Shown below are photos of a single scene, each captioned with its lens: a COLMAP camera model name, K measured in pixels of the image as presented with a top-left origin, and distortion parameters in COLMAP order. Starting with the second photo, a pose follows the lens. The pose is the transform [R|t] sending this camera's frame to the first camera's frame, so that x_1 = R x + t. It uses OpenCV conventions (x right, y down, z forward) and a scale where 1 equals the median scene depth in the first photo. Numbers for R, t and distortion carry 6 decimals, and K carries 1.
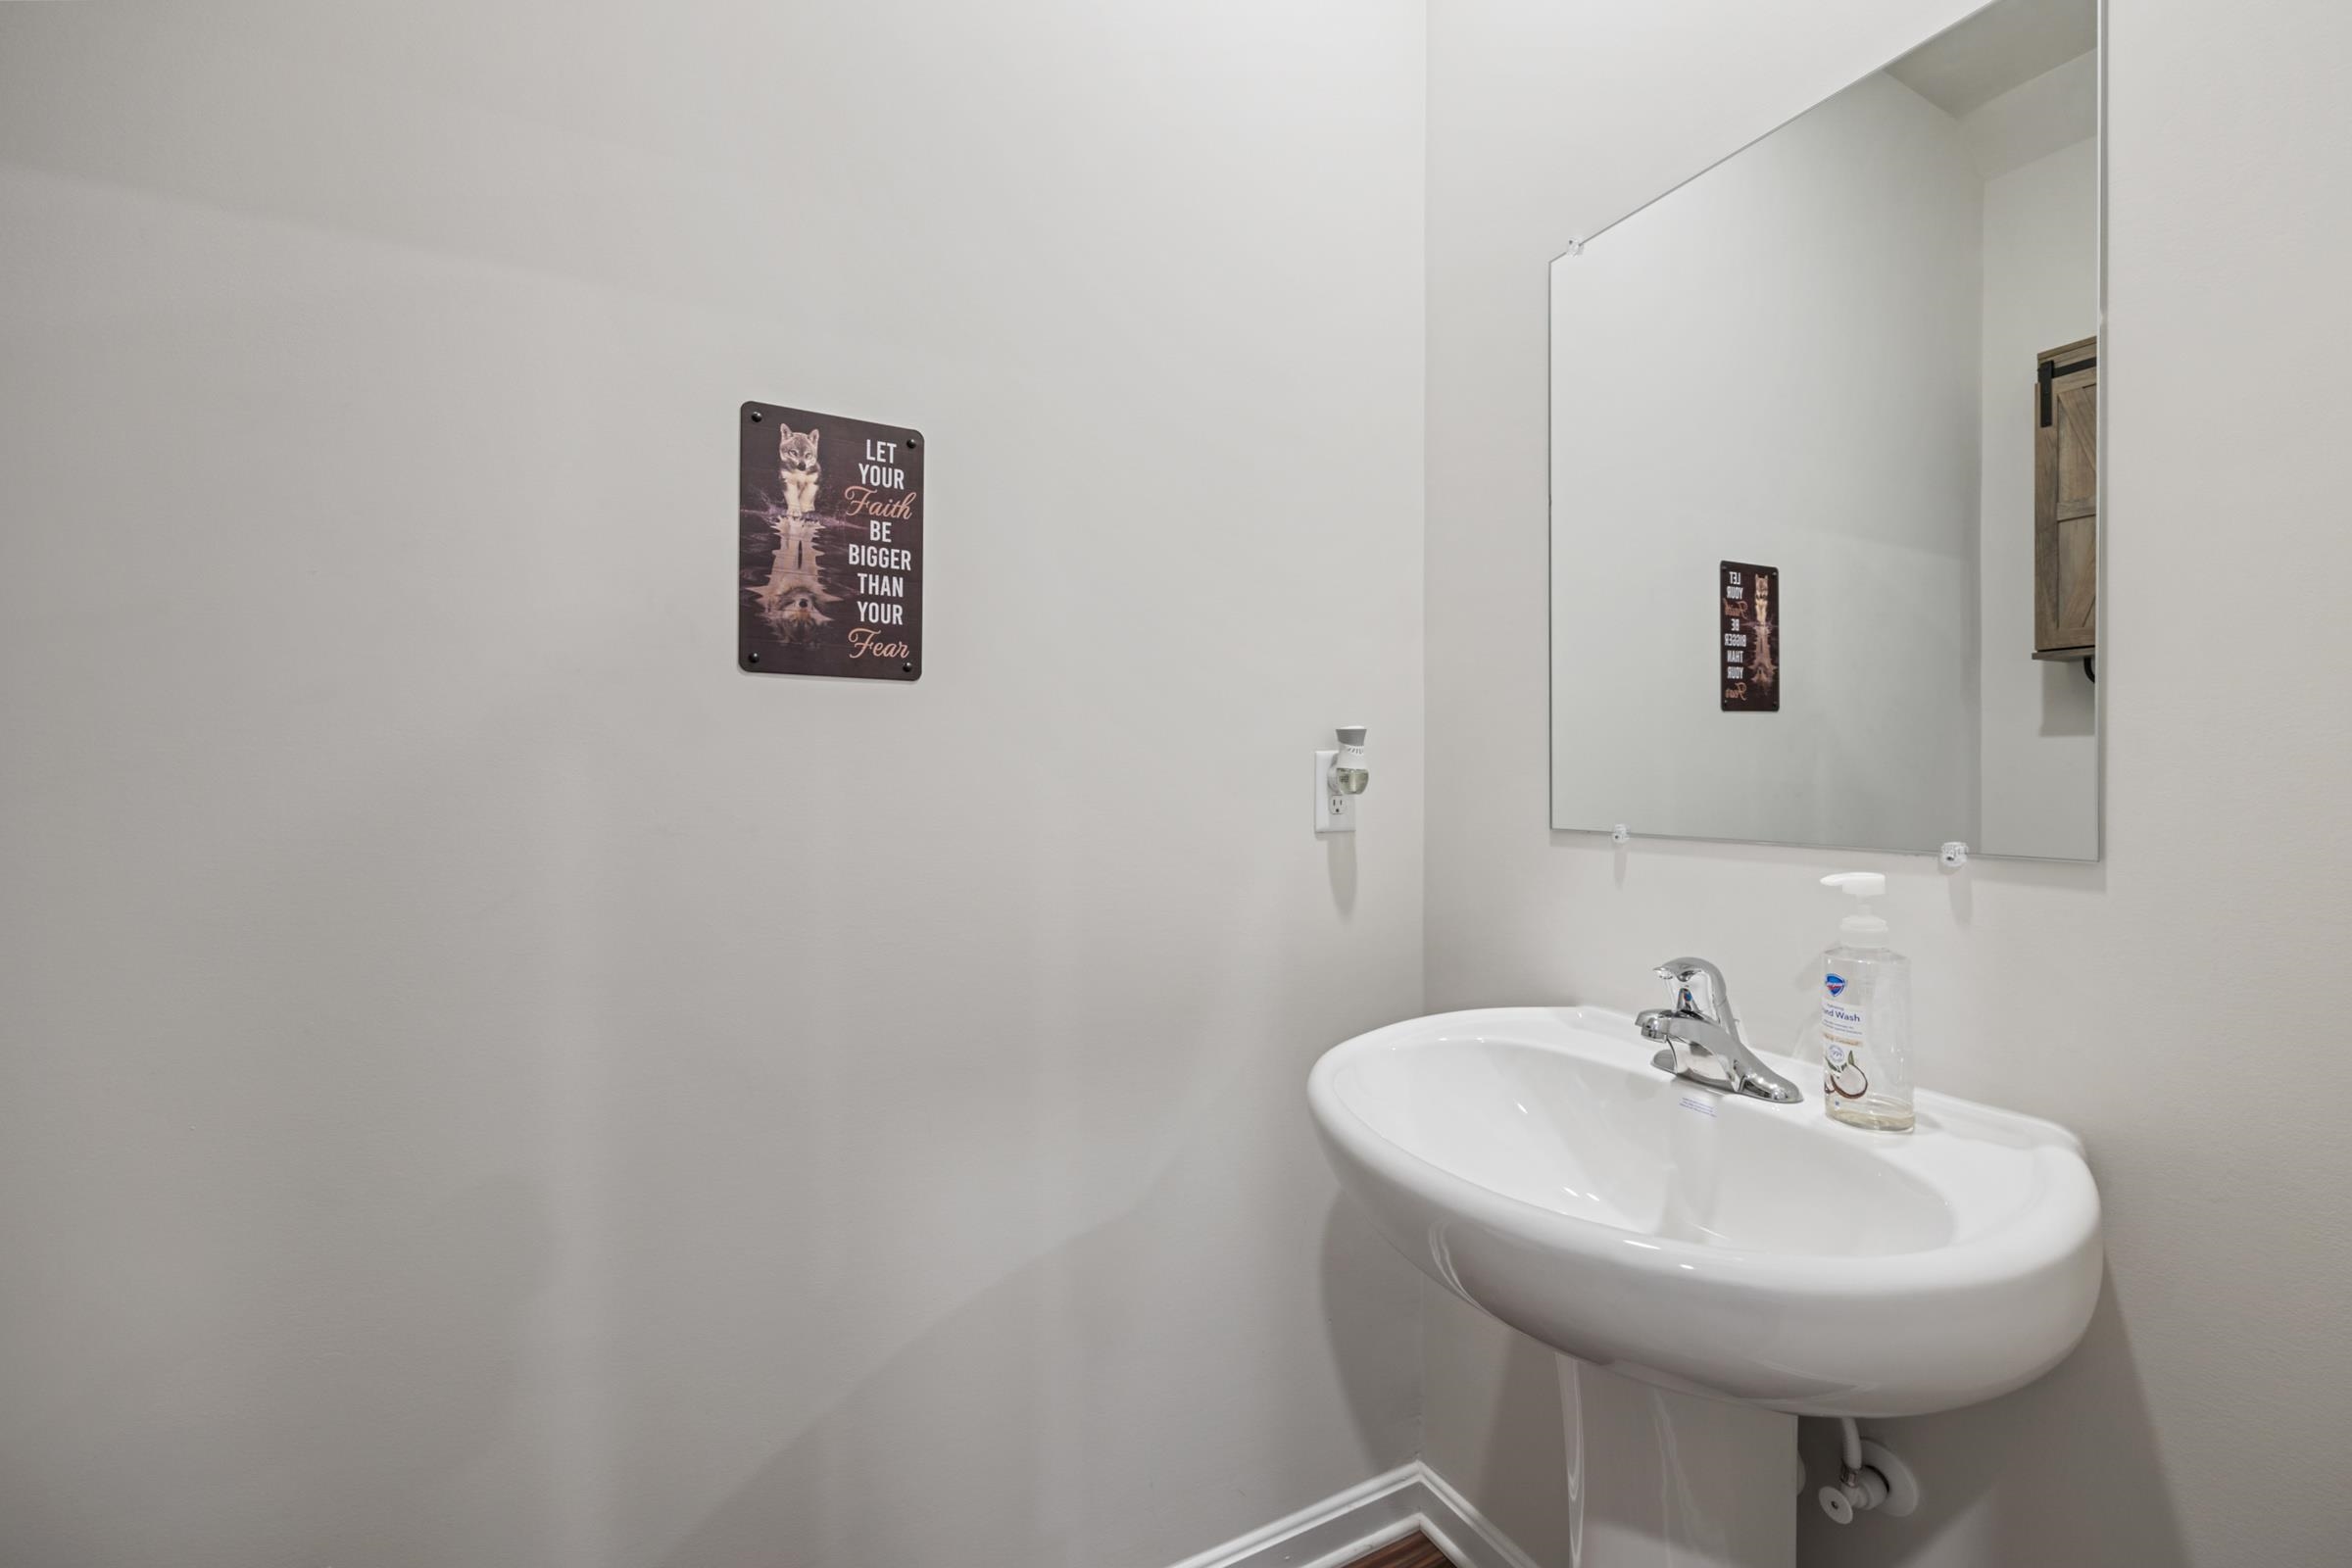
lens RADIAL K [[969.4, 0, 1176.0], [0, 969.4, 775.5], [0, 0, 1]] dist [0.000646, 0.000036]
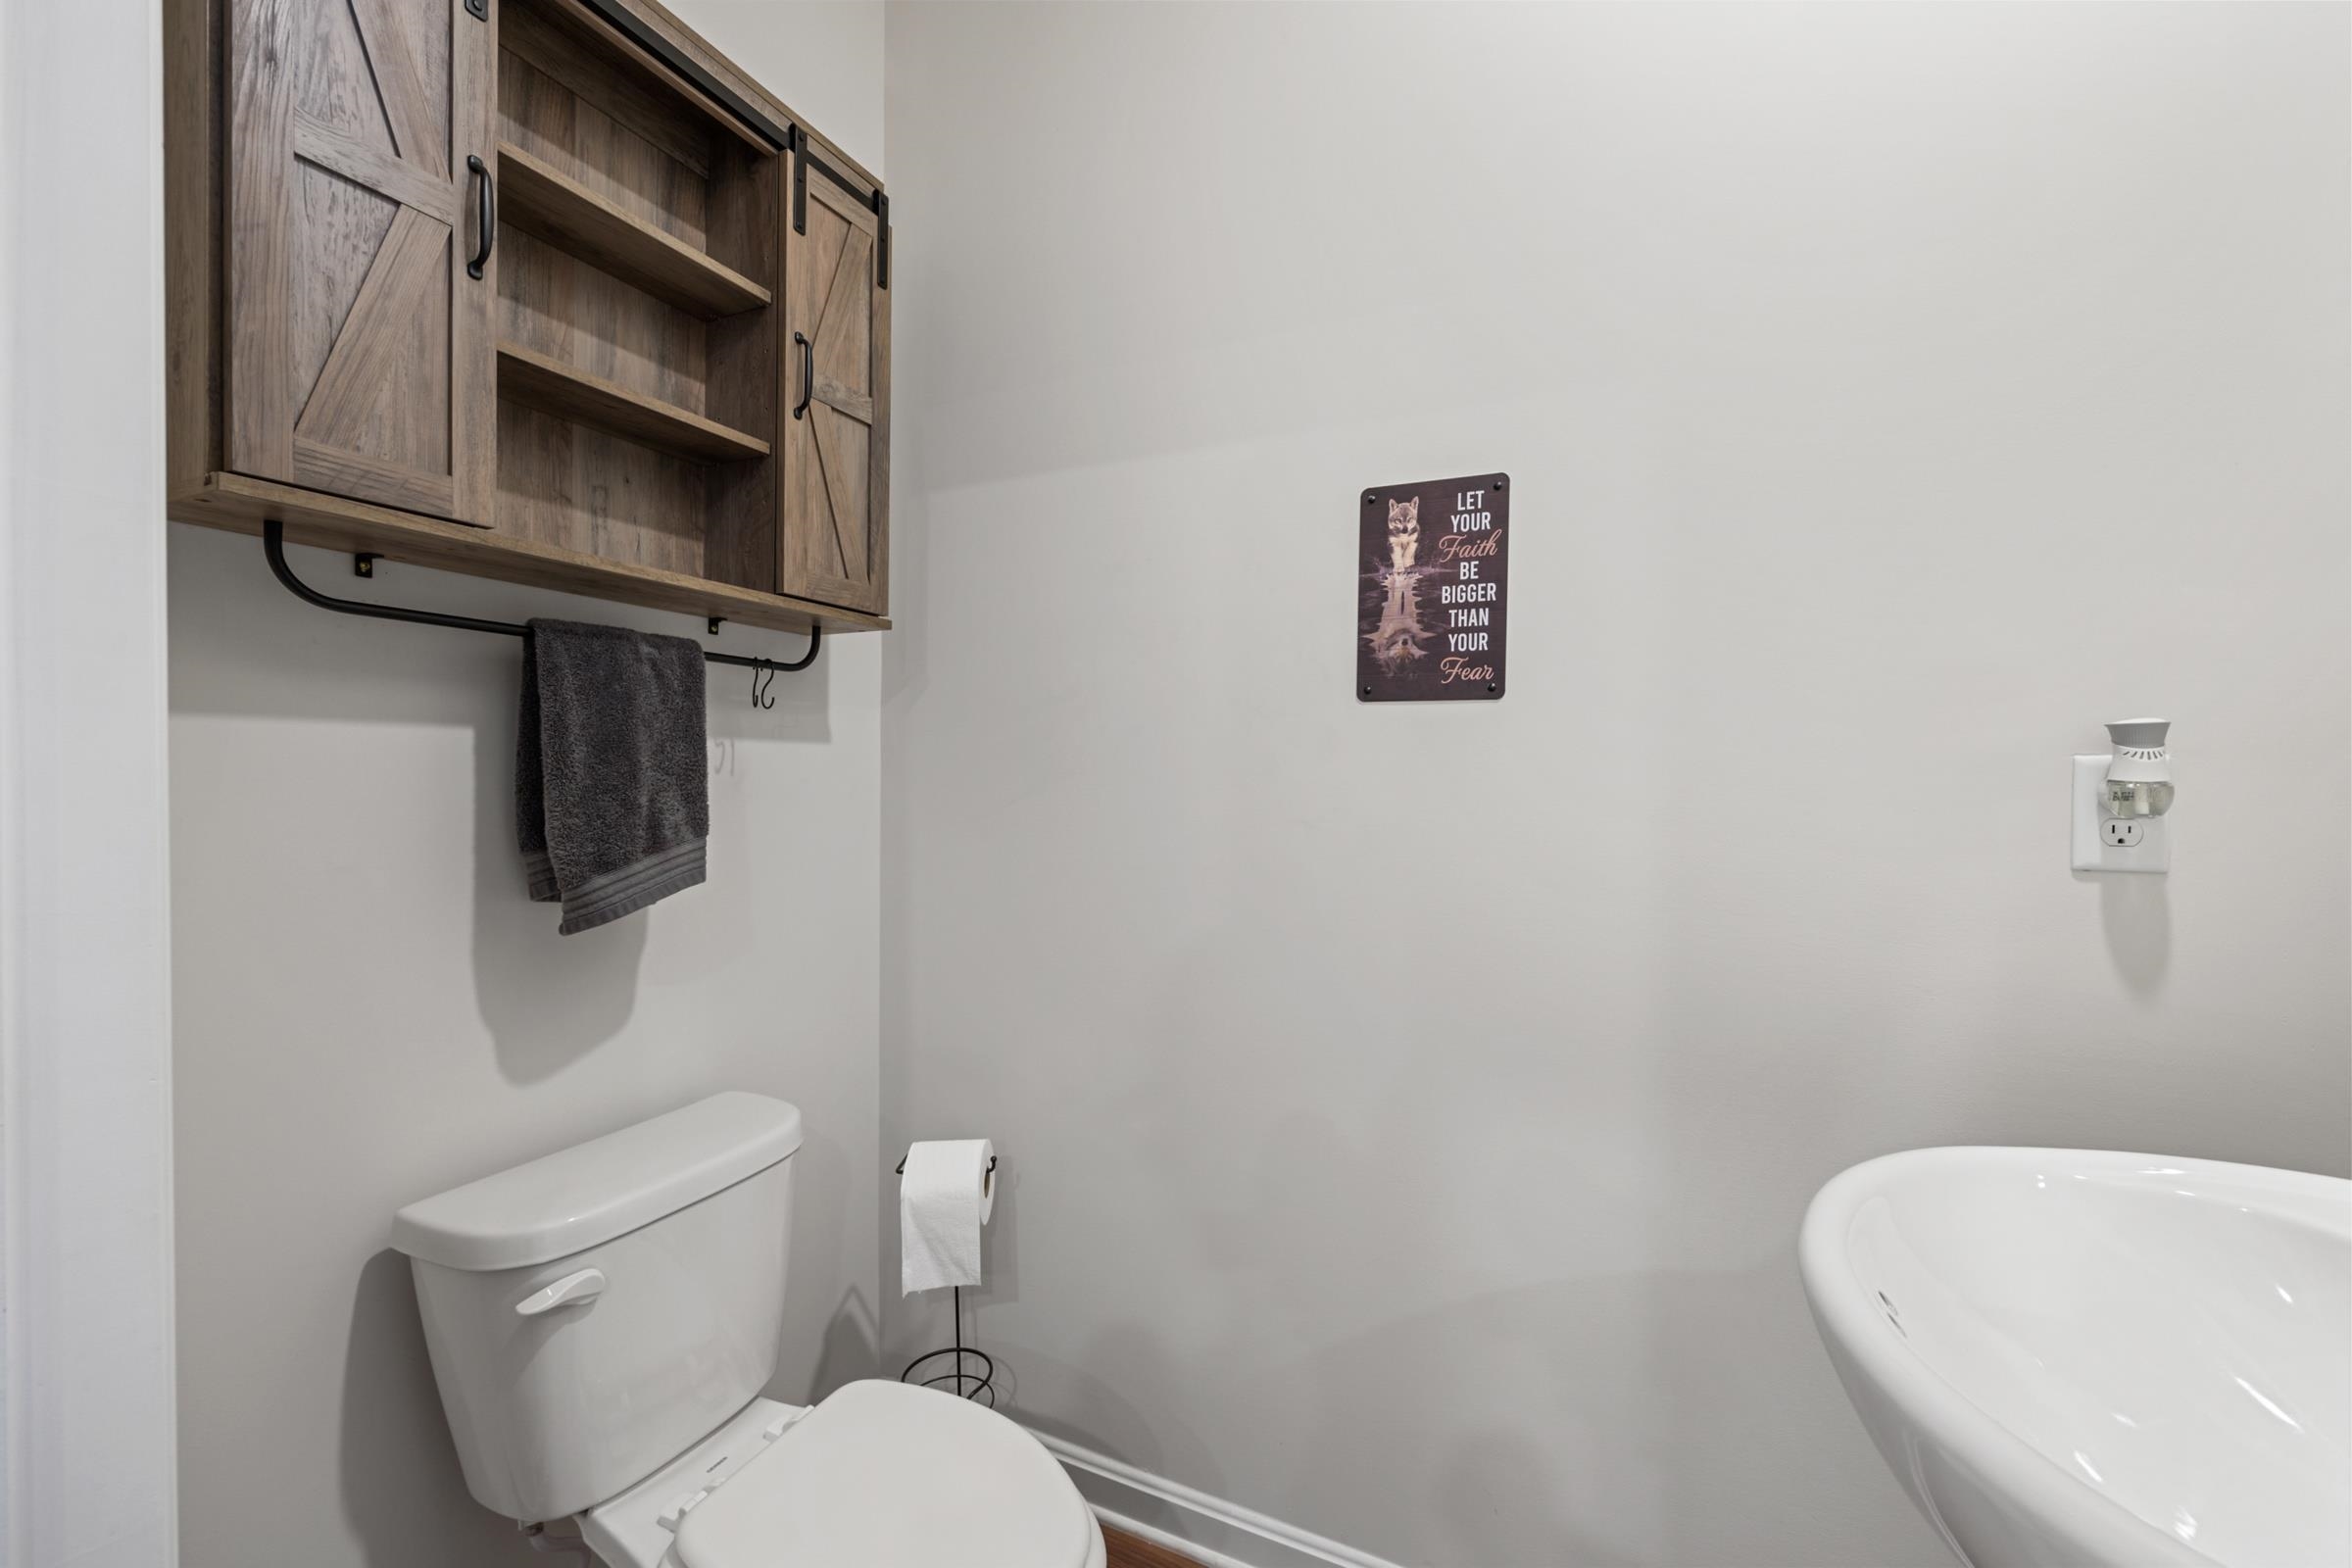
lens RADIAL K [[969.4, 0, 1171.2], [0, 969.4, 783.9], [0, 0, 1]] dist [0.000646, 0.000036]
pose [[0.585517, 0.008003, -0.810621, 0.425607], [-0.010828, 0.999939, 0.002051, 0.001233], [0.810588, 0.007577, 0.585568, 0.048879]]
